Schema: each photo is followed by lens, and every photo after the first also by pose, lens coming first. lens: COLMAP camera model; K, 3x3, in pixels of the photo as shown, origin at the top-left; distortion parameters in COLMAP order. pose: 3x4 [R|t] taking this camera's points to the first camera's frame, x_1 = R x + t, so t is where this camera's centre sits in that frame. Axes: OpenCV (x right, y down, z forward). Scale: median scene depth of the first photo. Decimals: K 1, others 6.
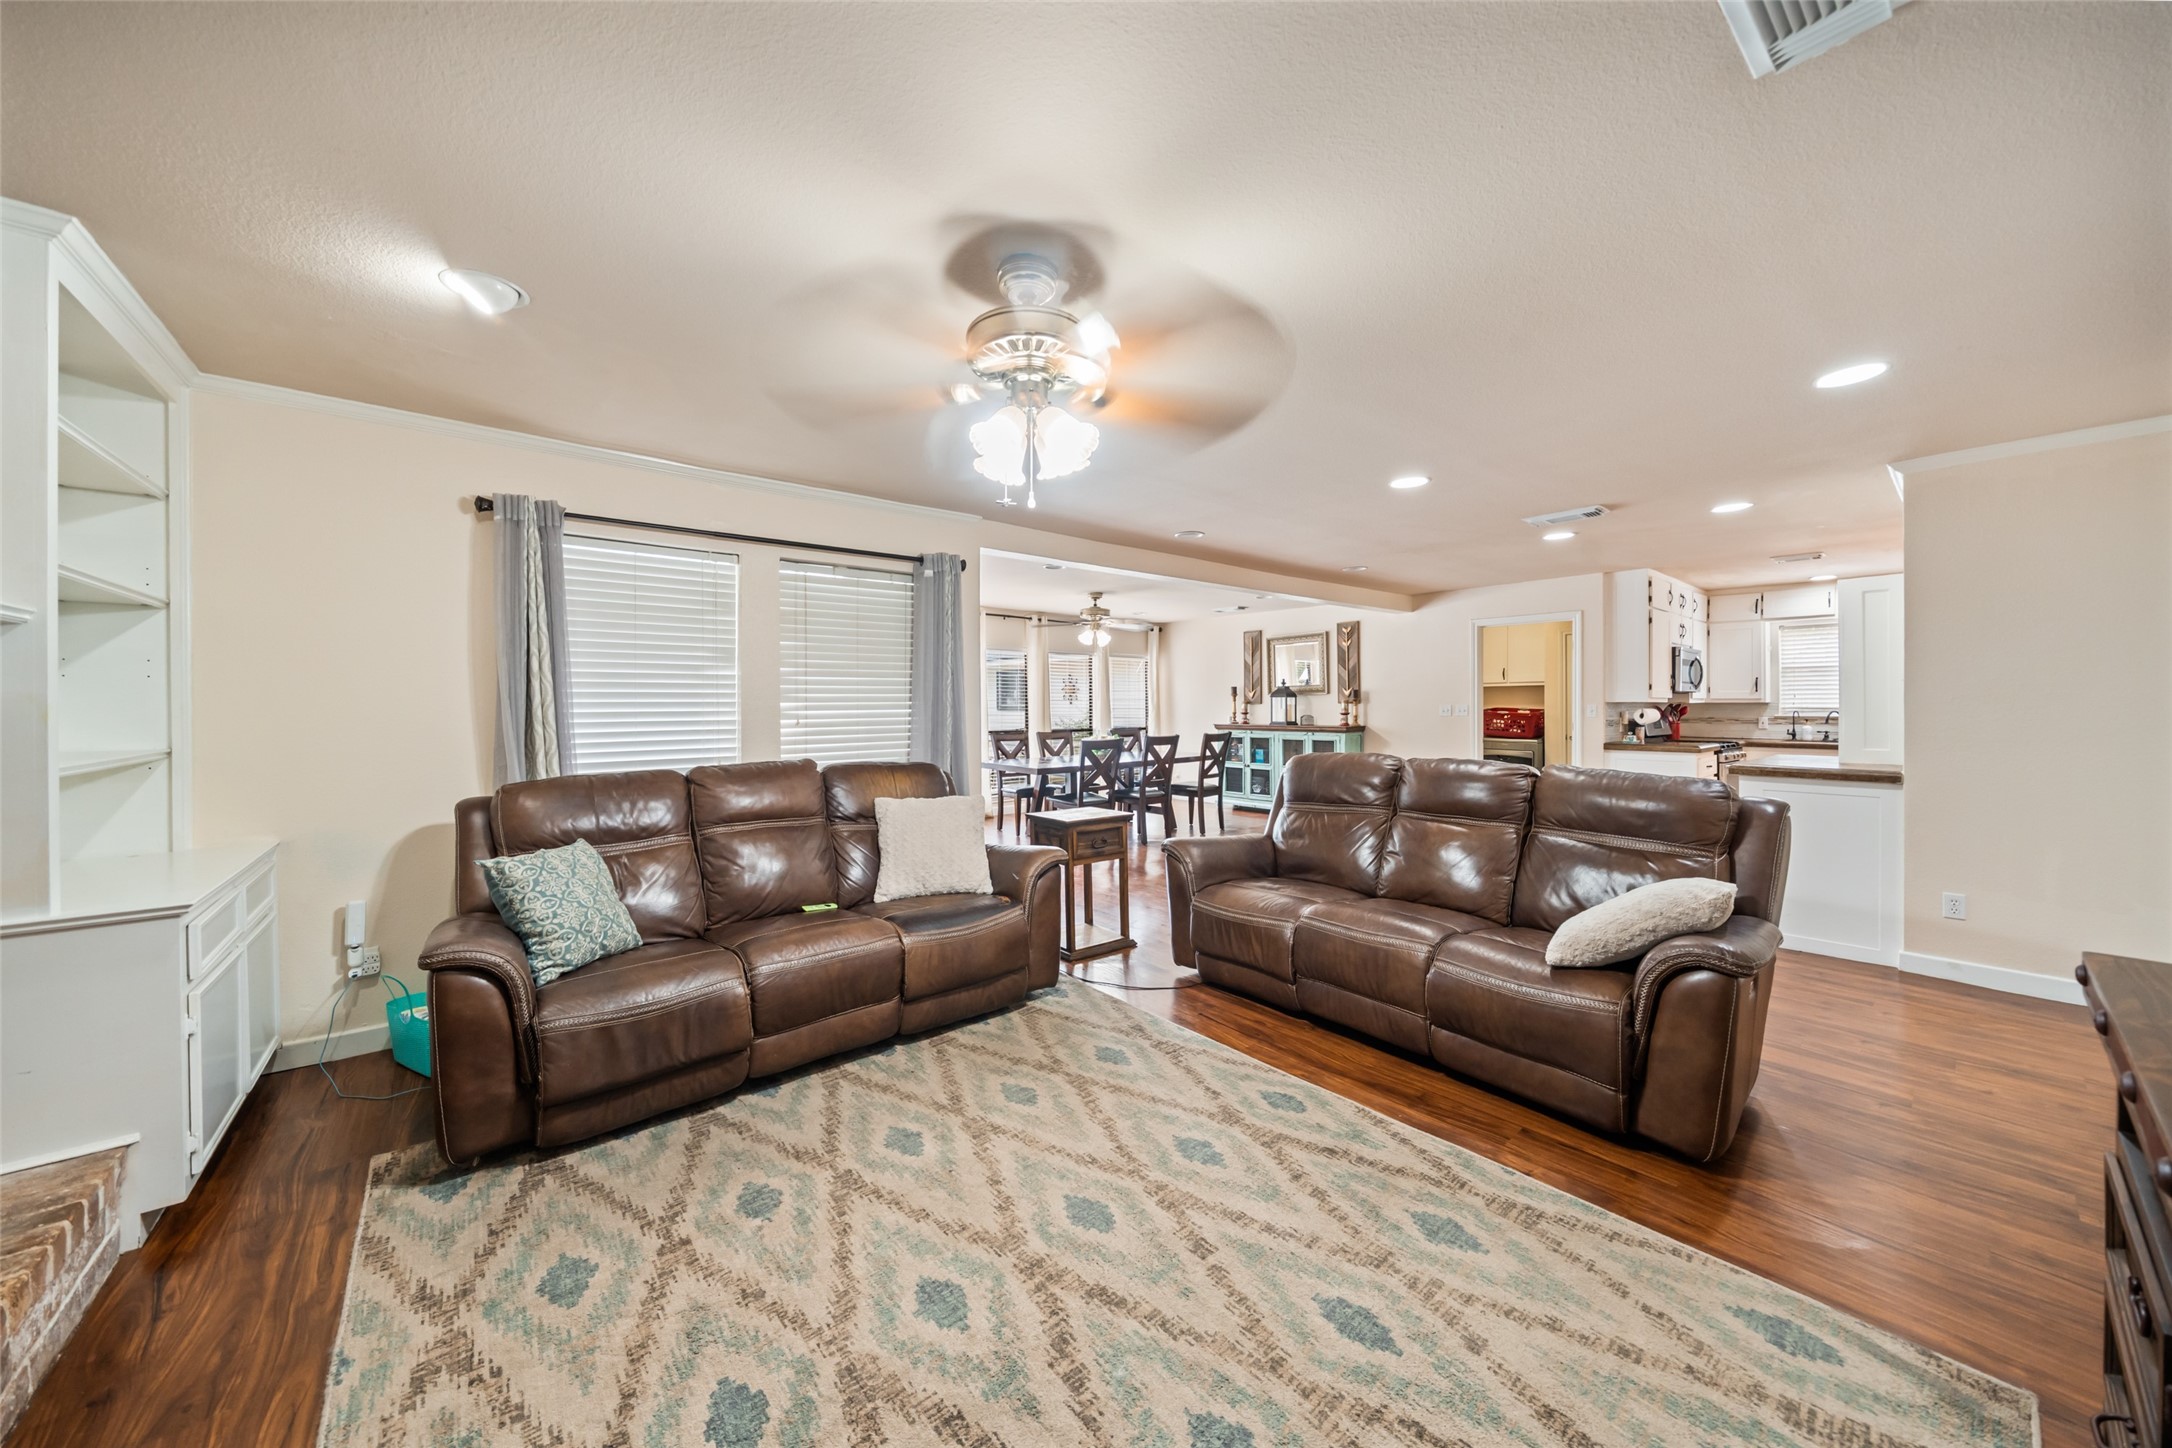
lens RADIAL K [[749.9, 0, 1083.3], [0, 749.9, 711.5], [0, 0, 1]] dist [-0.005230, -0.000291]
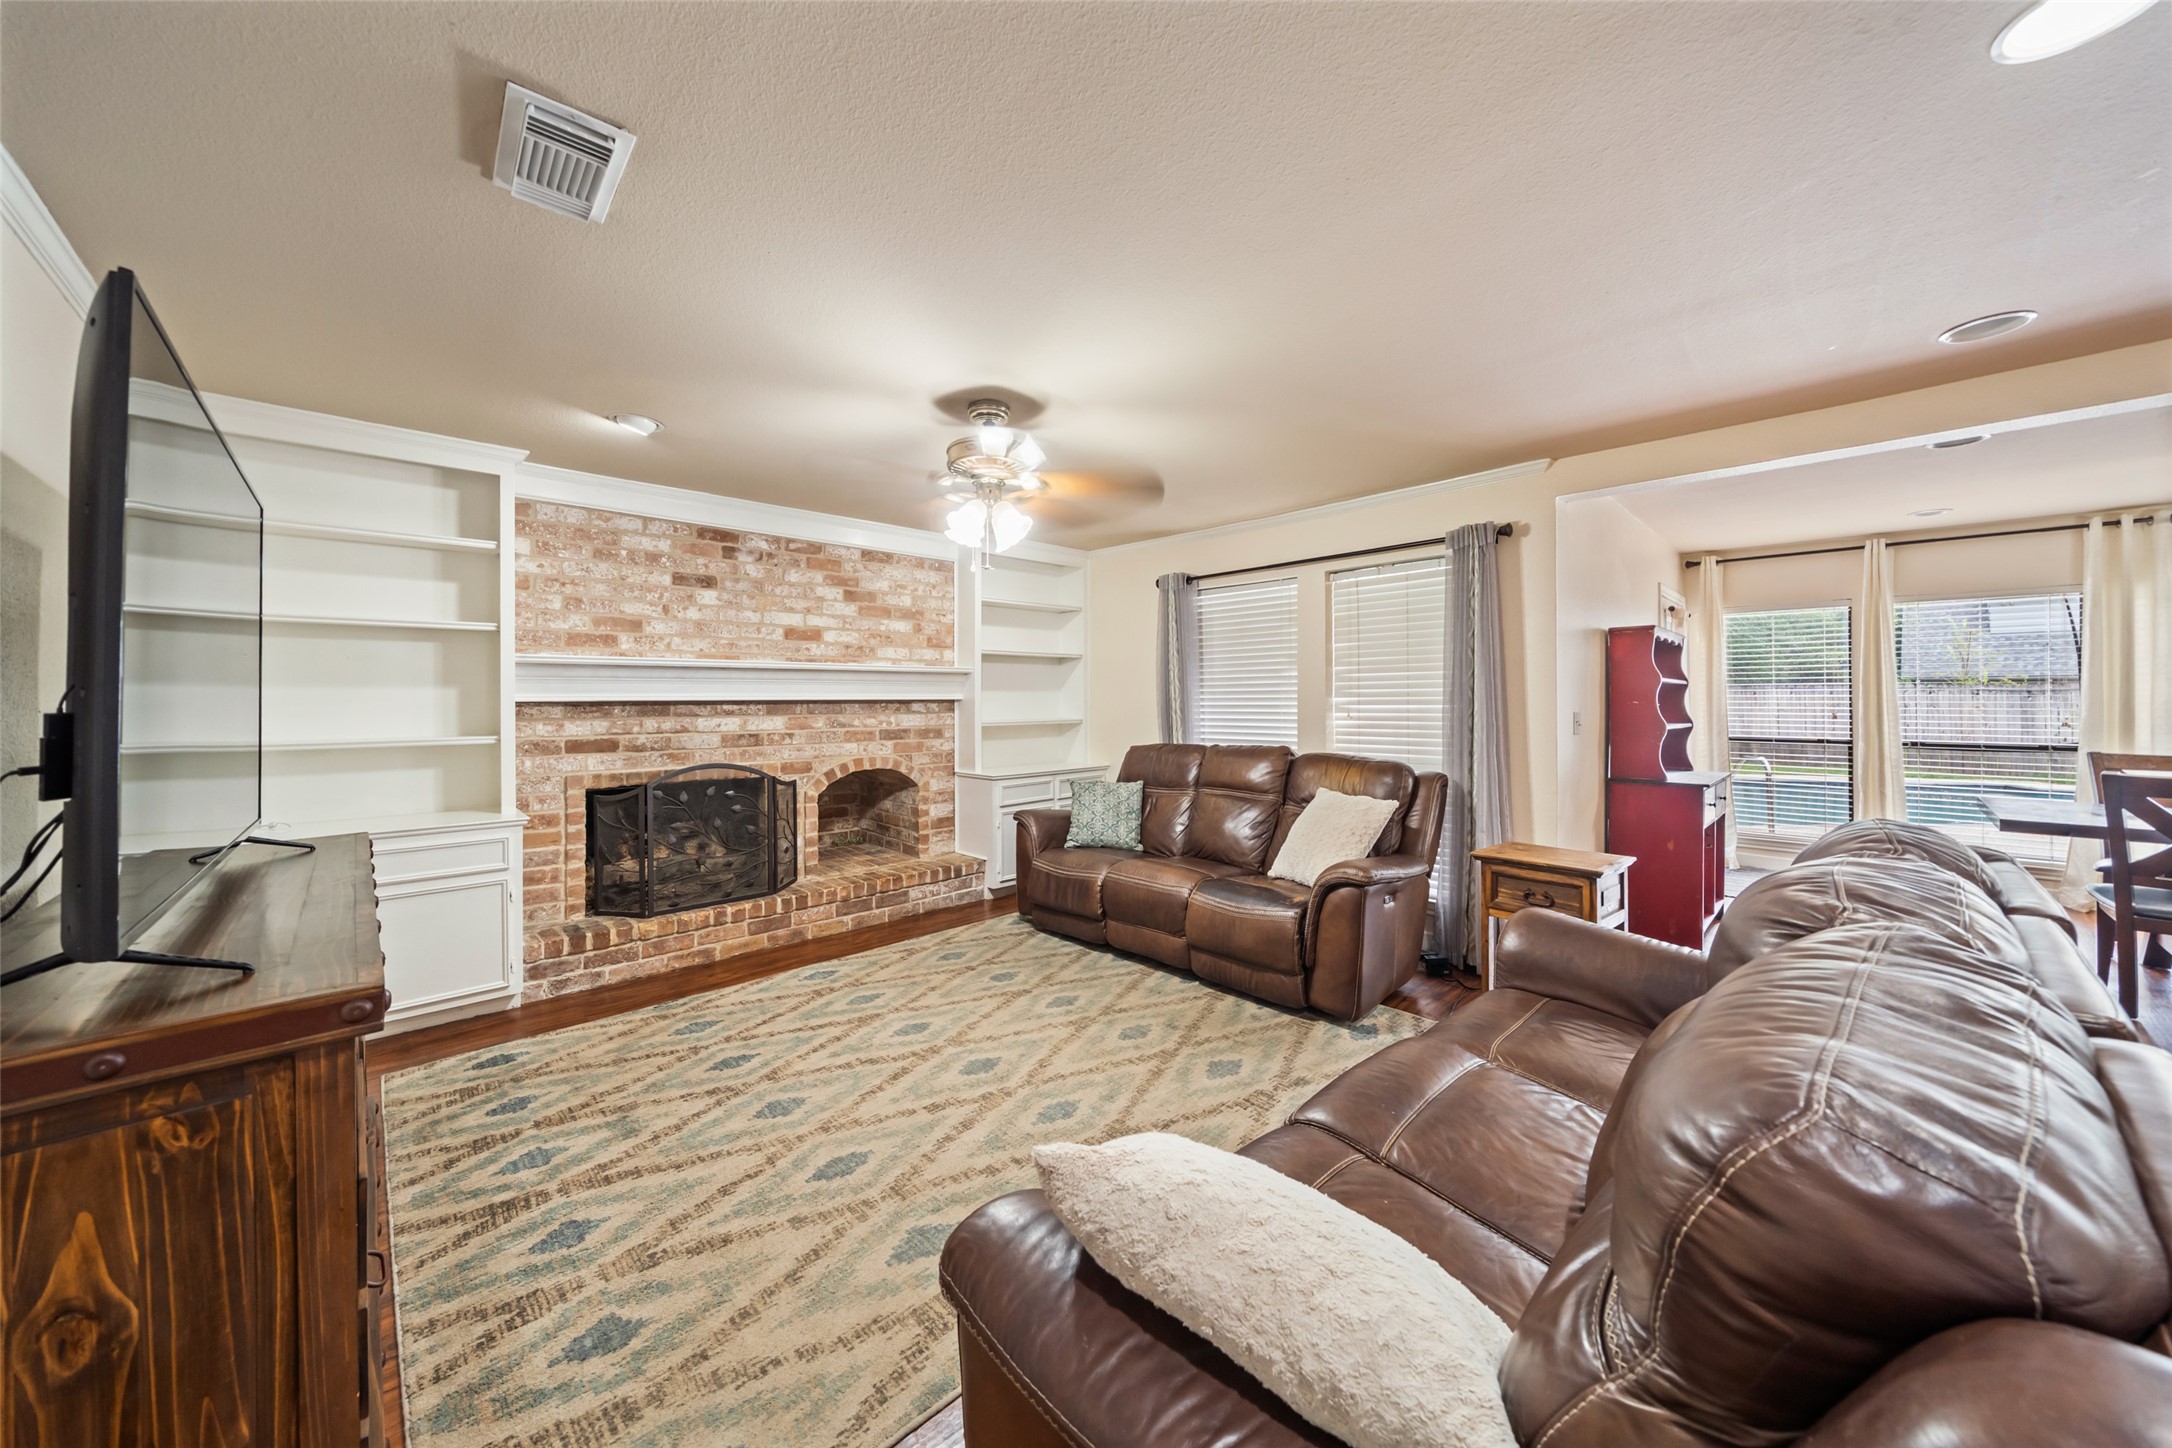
lens RADIAL K [[749.9, 0, 1088.4], [0, 749.9, 702.5], [0, 0, 1]] dist [-0.005230, -0.000291]
pose [[0.076329, 0.006448, -0.997062, 1.014900], [-0.005236, 0.999968, 0.006066, -0.013875], [0.997069, 0.004758, 0.076360, 0.782154]]
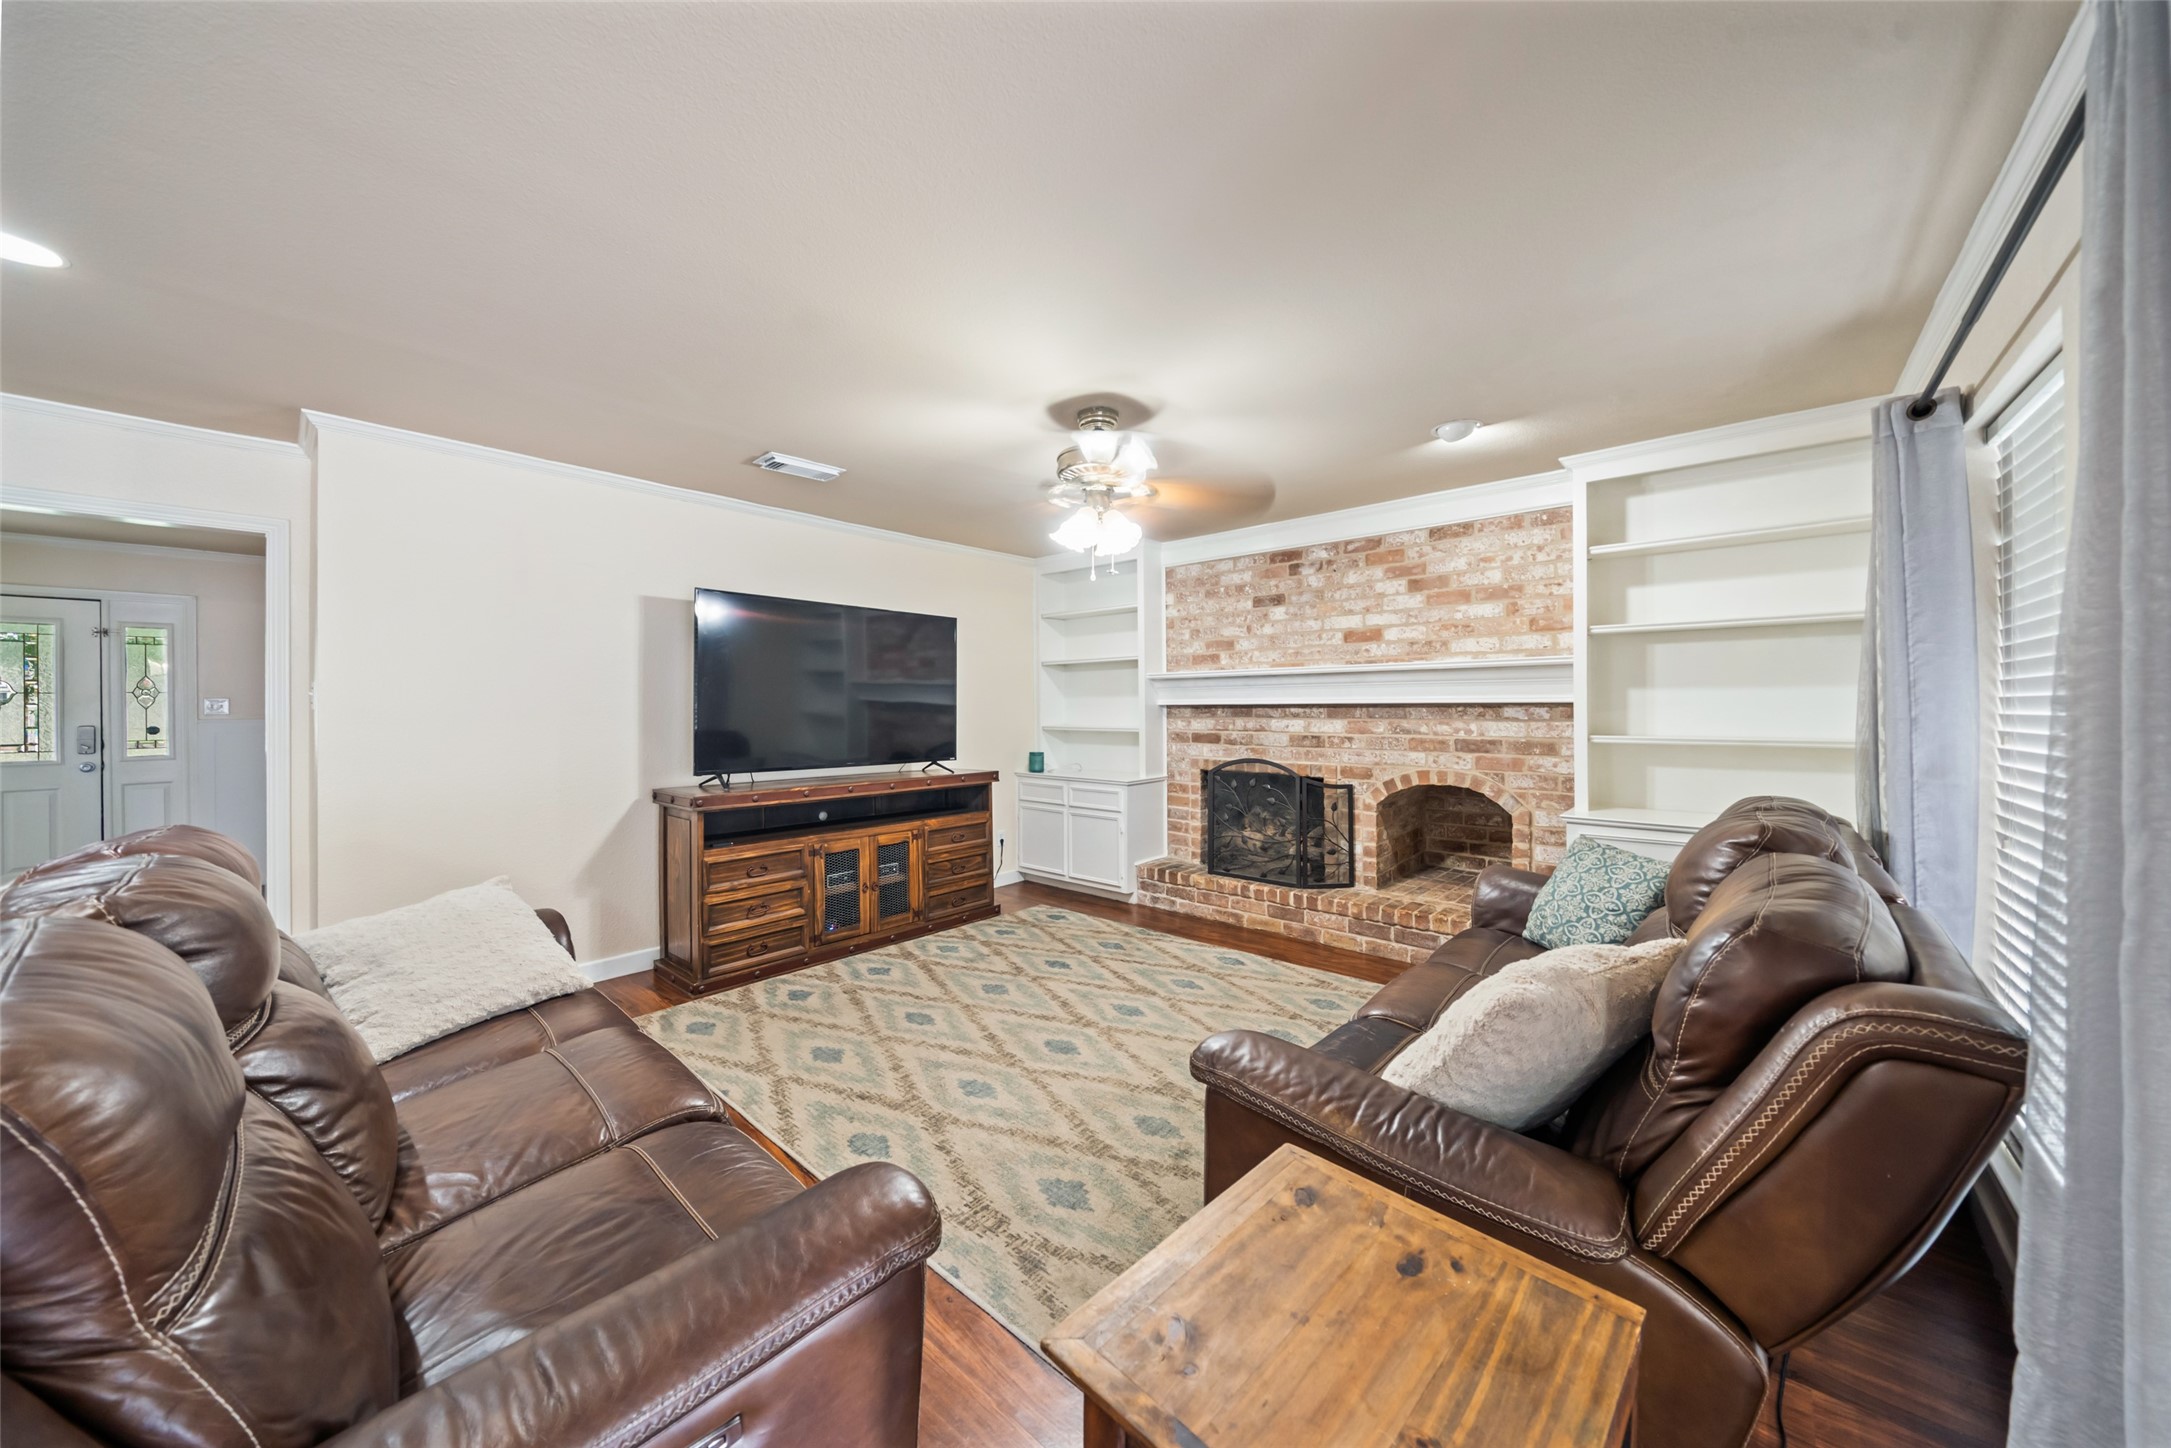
lens RADIAL K [[749.6, 0, 1096.3], [0, 749.6, 711.3], [0, 0, 1]] dist [-0.005230, -0.000291]
pose [[-0.986791, 0.008696, -0.161764, 0.126188], [0.006082, 0.999843, 0.016648, -0.019510], [0.161883, 0.015444, -0.986689, 1.779694]]
